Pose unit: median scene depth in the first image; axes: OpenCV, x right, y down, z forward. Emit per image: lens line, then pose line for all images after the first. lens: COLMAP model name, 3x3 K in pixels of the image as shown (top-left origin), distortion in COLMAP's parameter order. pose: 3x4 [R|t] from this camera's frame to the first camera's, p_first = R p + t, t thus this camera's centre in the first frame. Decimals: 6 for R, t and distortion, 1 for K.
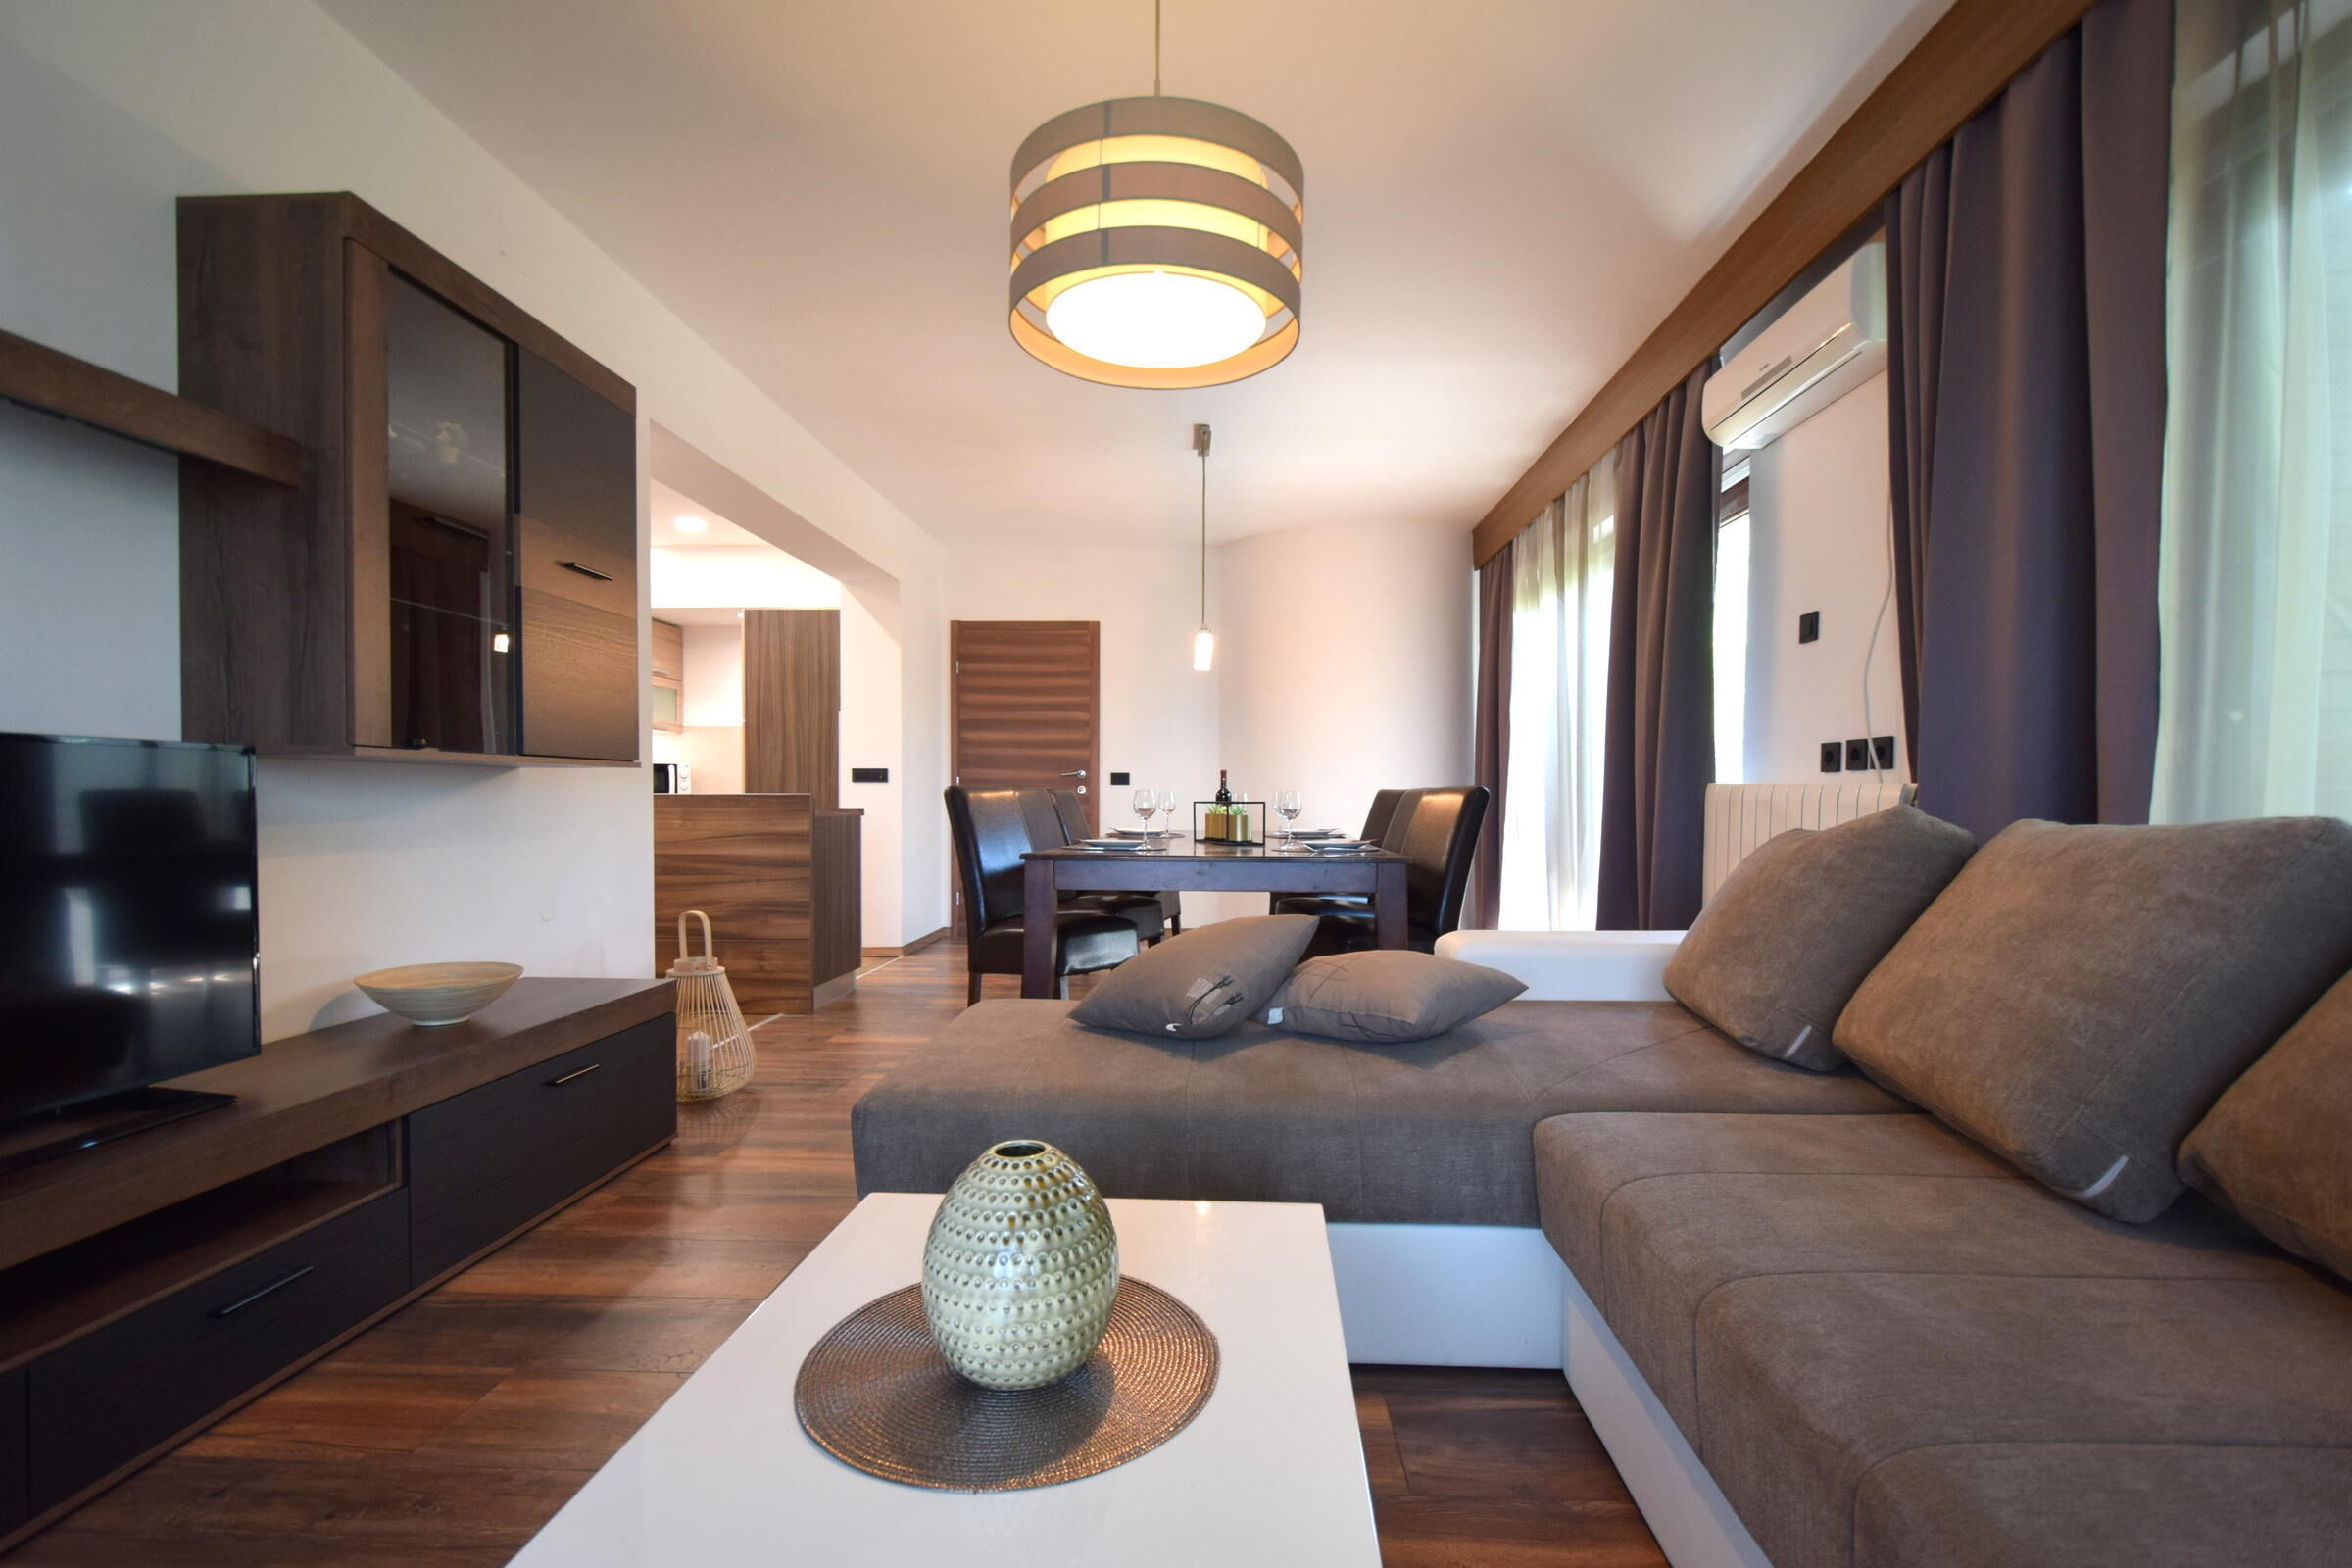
lens RADIAL K [[1031.8, 0, 1171.4], [0, 1031.8, 819.5], [0, 0, 1]] dist [0.007698, -0.007153]
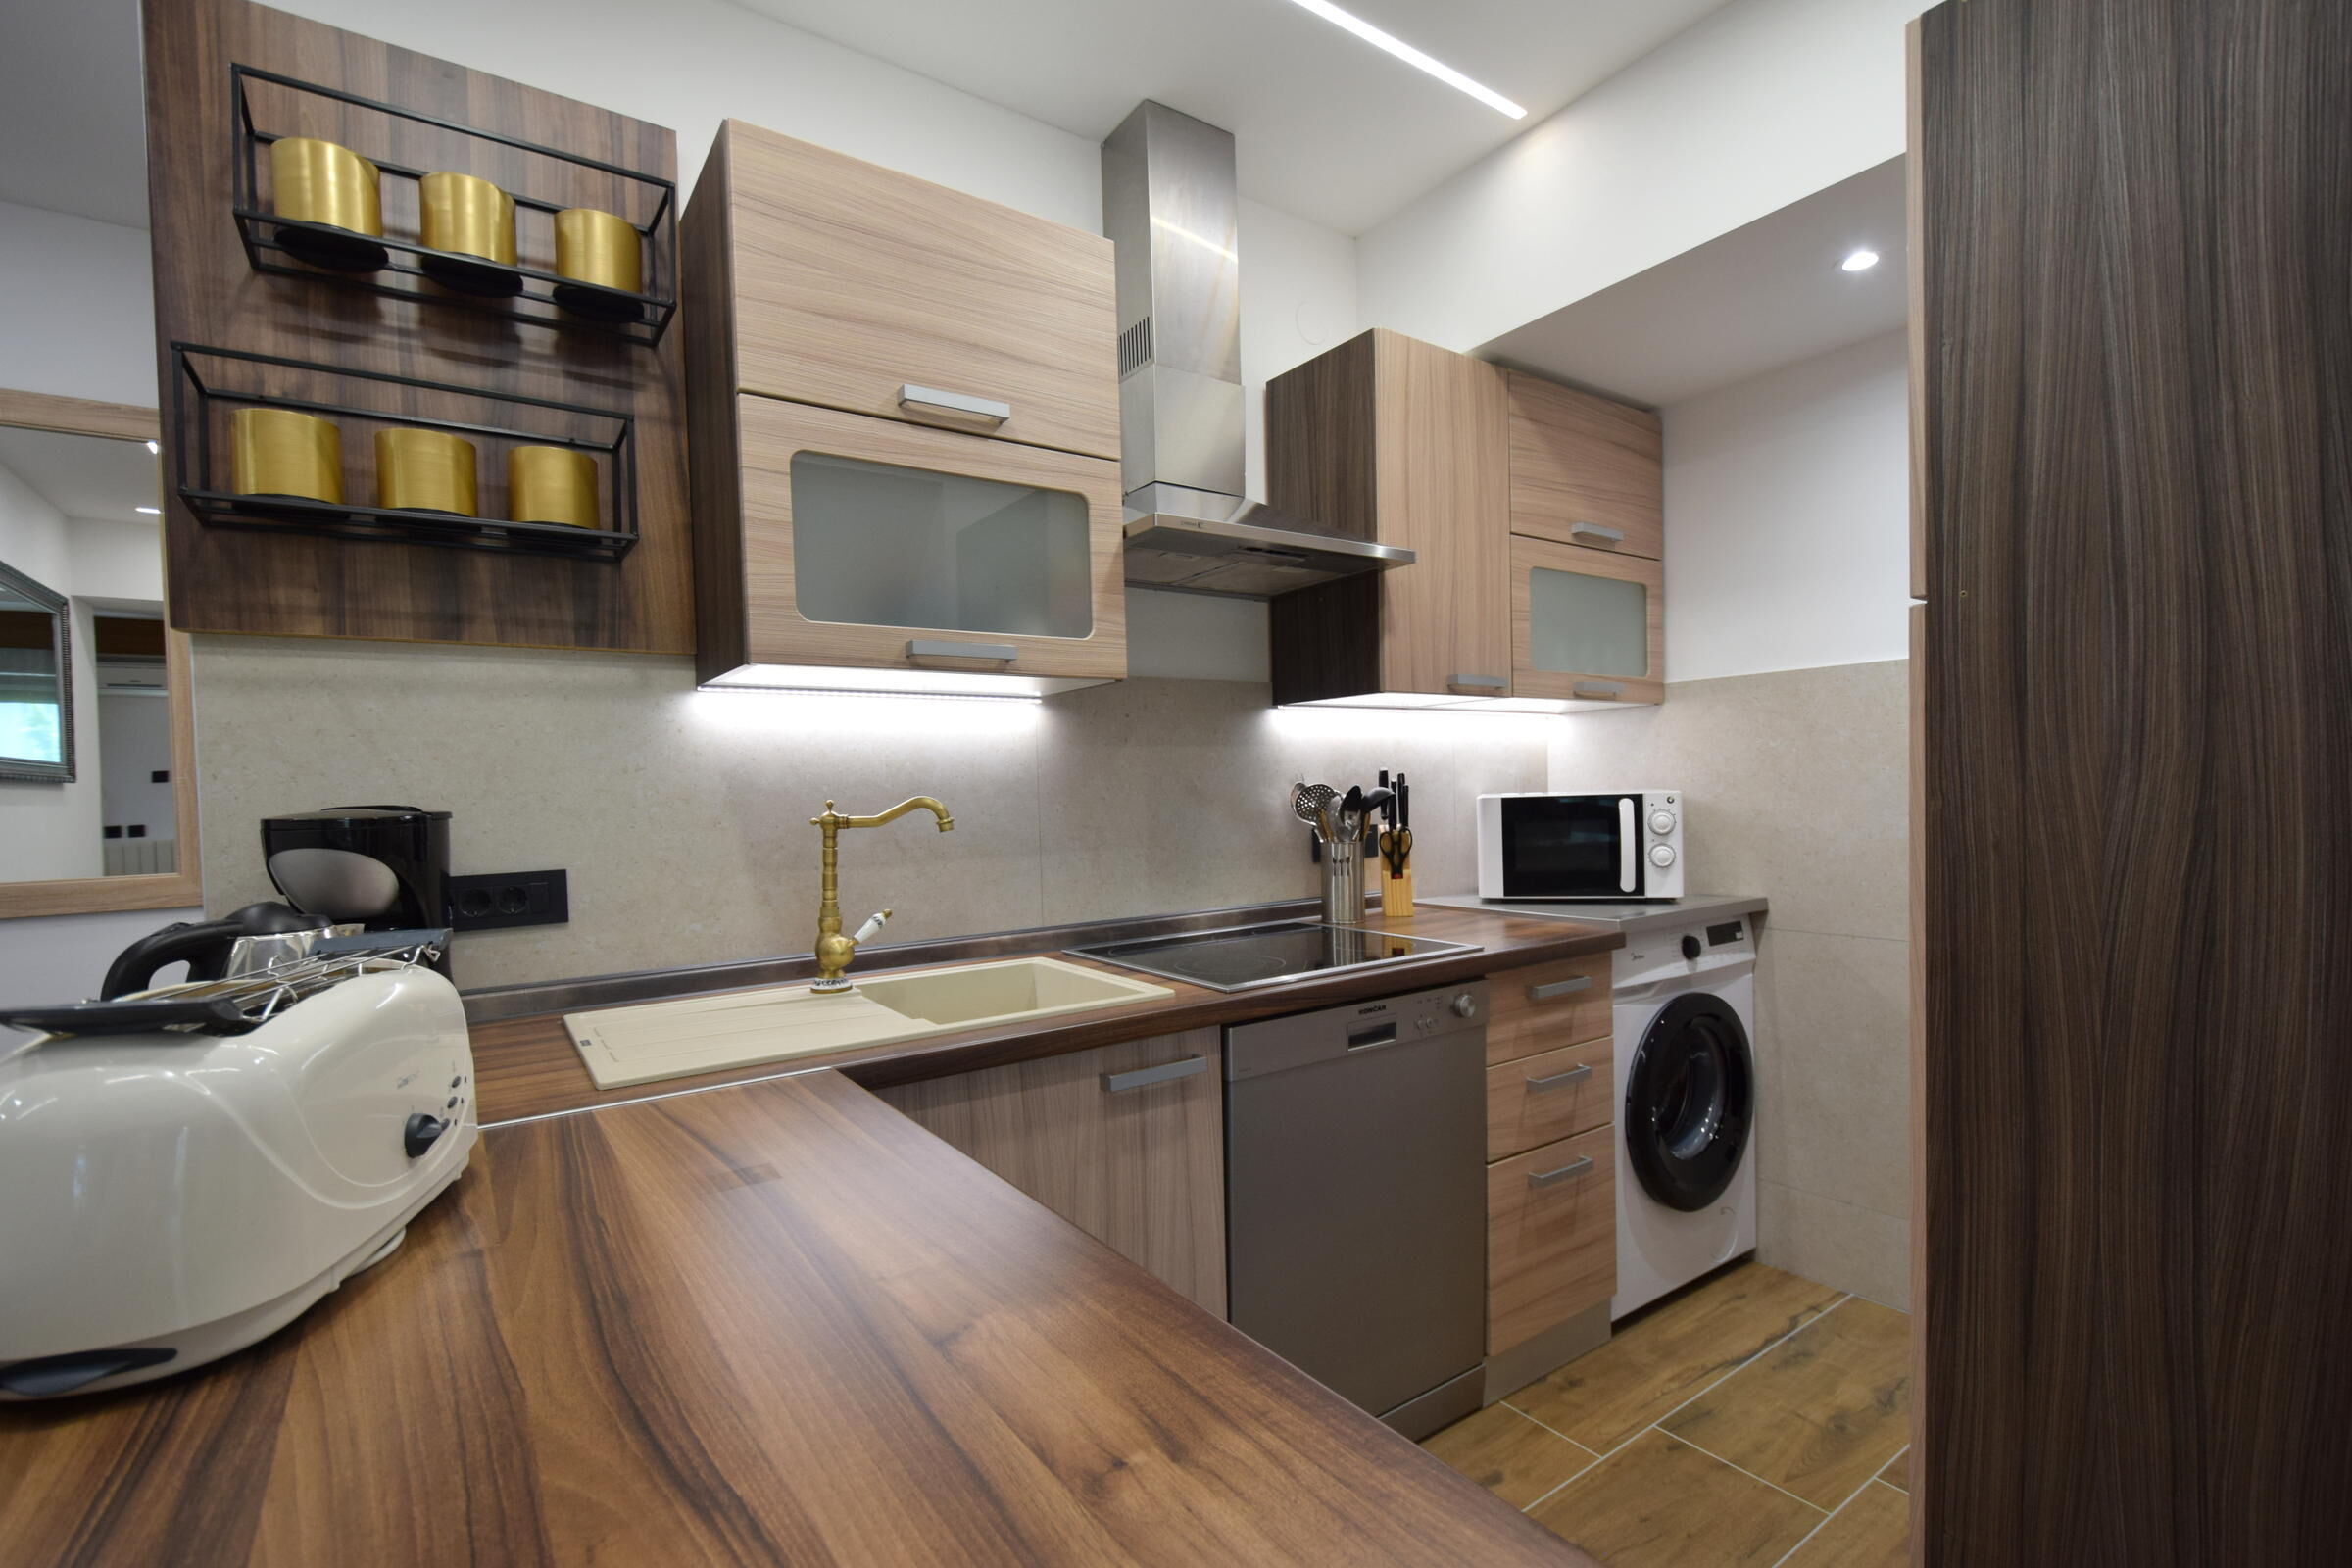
lens RADIAL K [[1062.9, 0, 1188.5], [0, 1062.9, 822.3], [0, 0, 1]] dist [0.005276, -0.007035]
pose [[0.622608, 0.004177, -0.782523, -0.437607], [0.011730, 0.999824, 0.014670, -0.075824], [0.782446, -0.018312, 0.622449, 0.979682]]
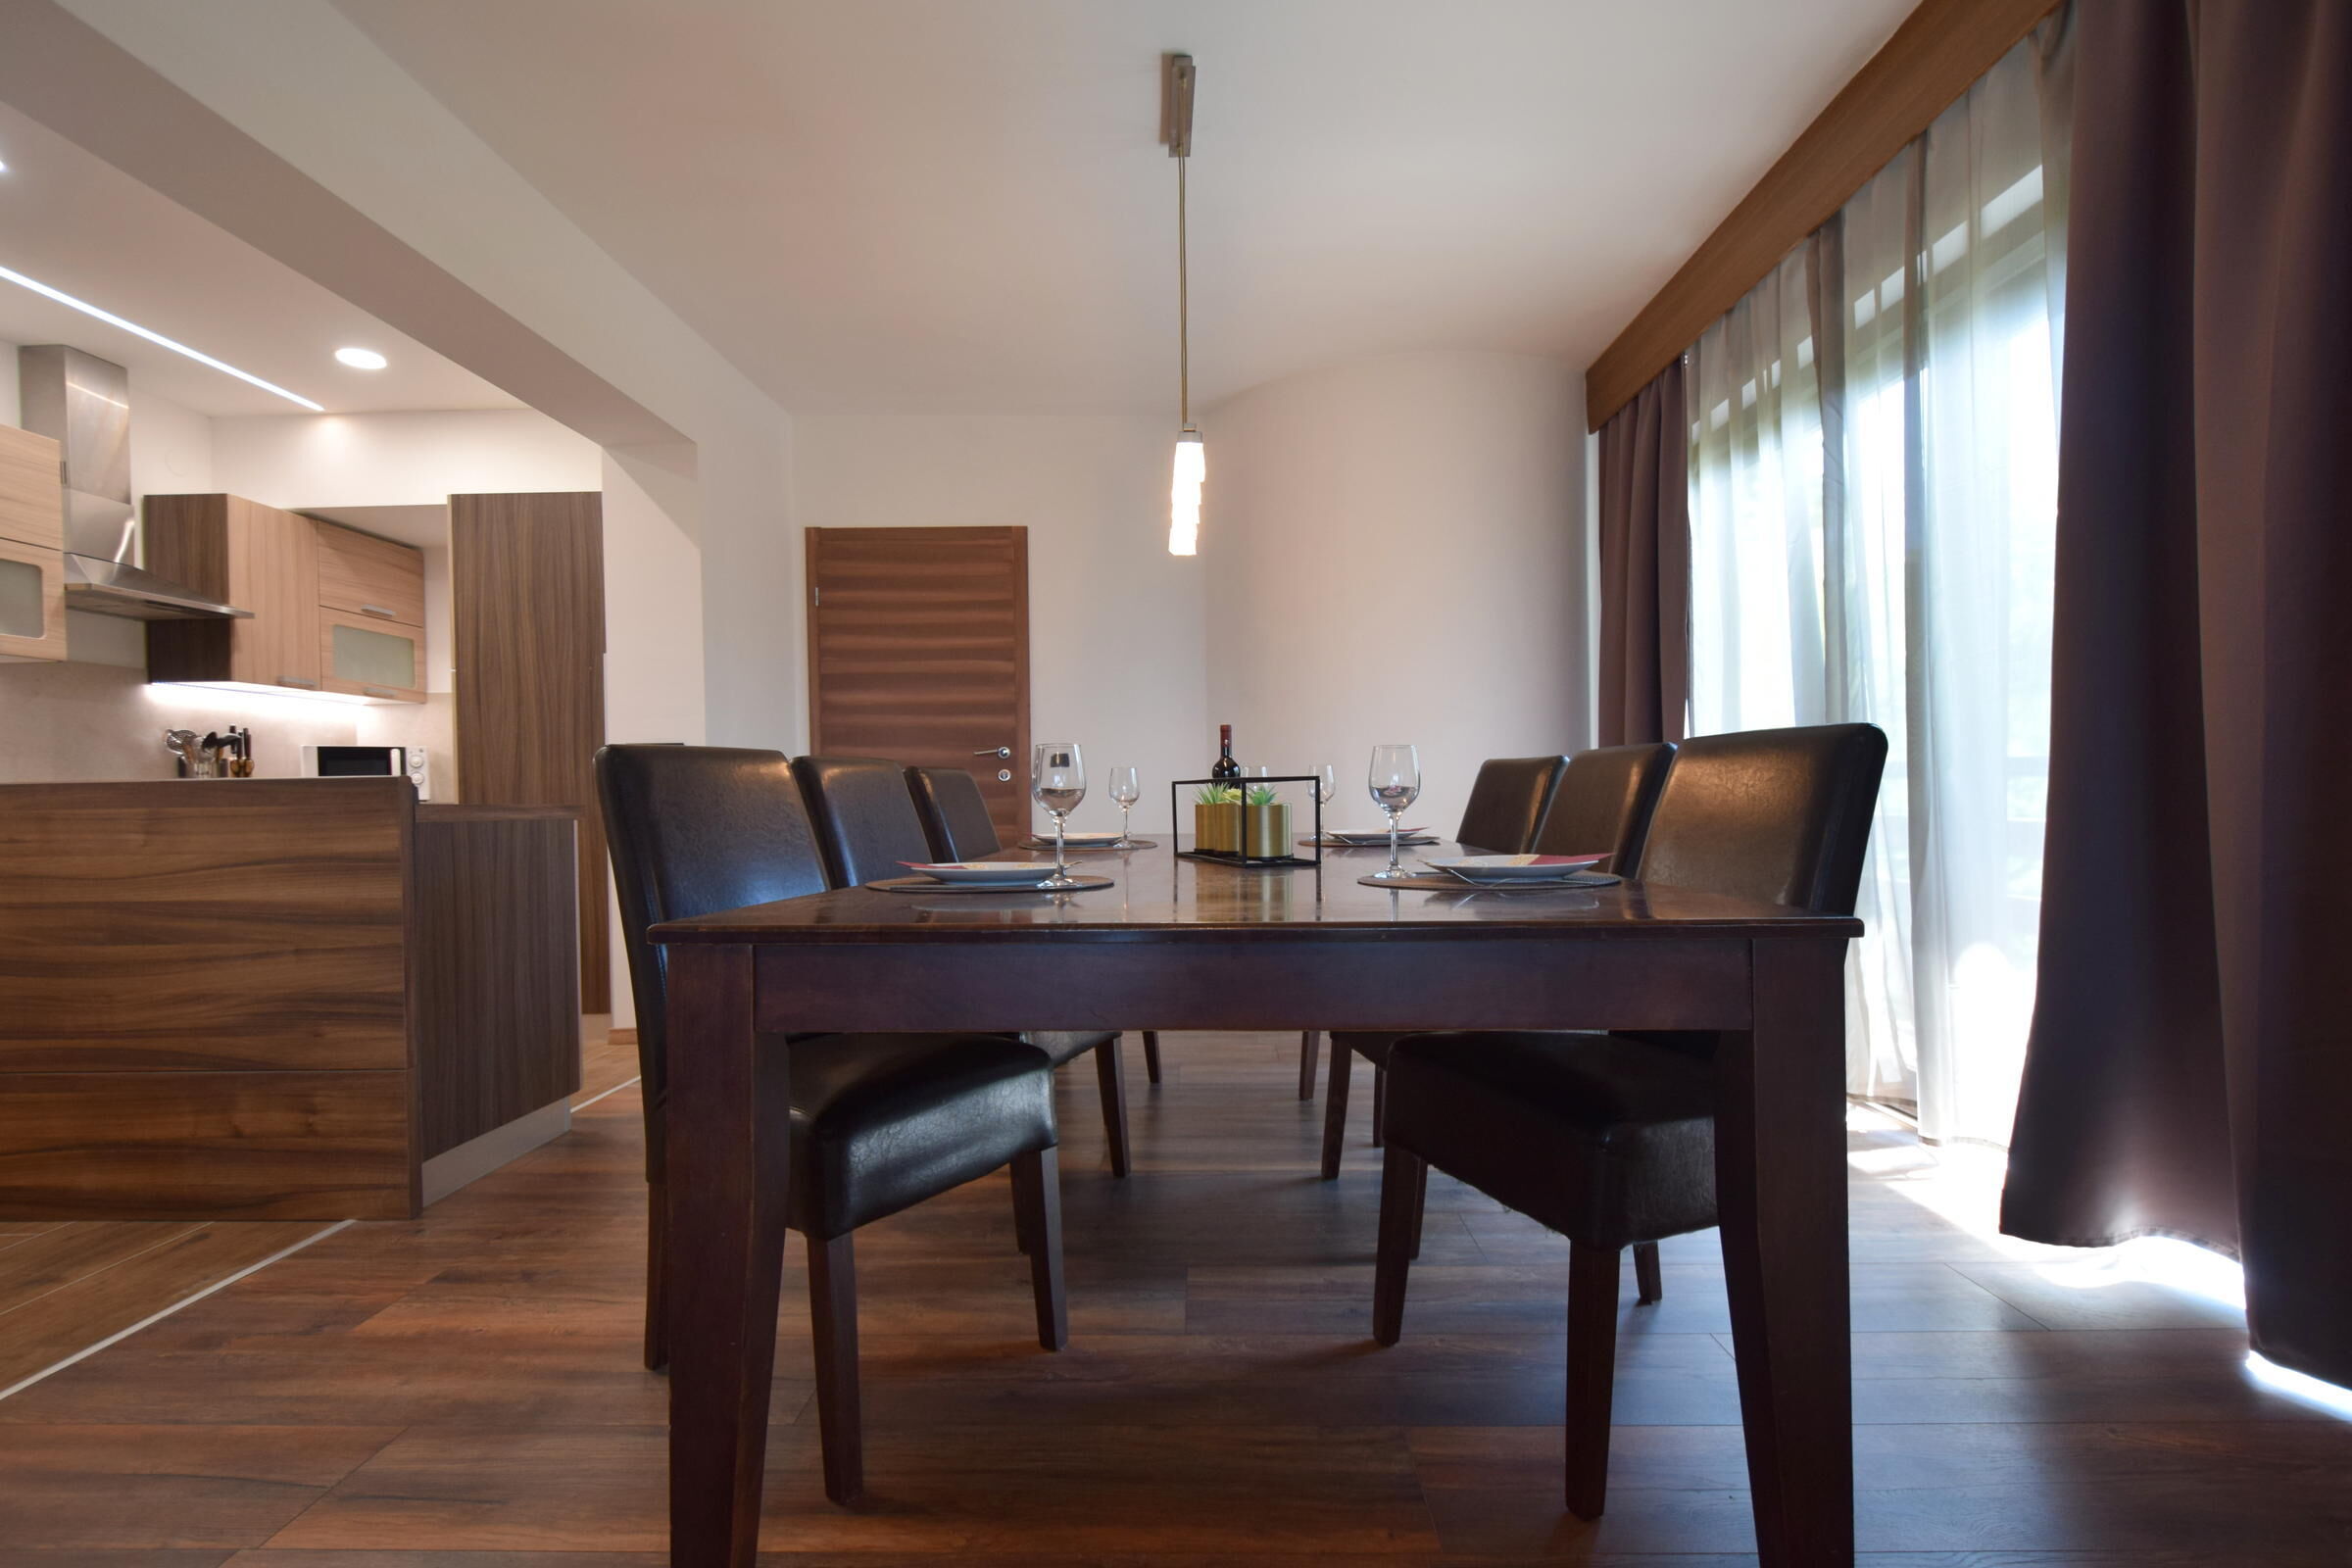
lens RADIAL K [[1045.4, 0, 1182.4], [0, 1045.4, 818.9], [0, 0, 1]] dist [0.007033, -0.008539]
pose [[0.999283, -0.016124, 0.034259, 0.007530], [0.016100, 0.999870, 0.000980, 0.001210], [-0.034271, -0.000428, 0.999412, 0.441983]]
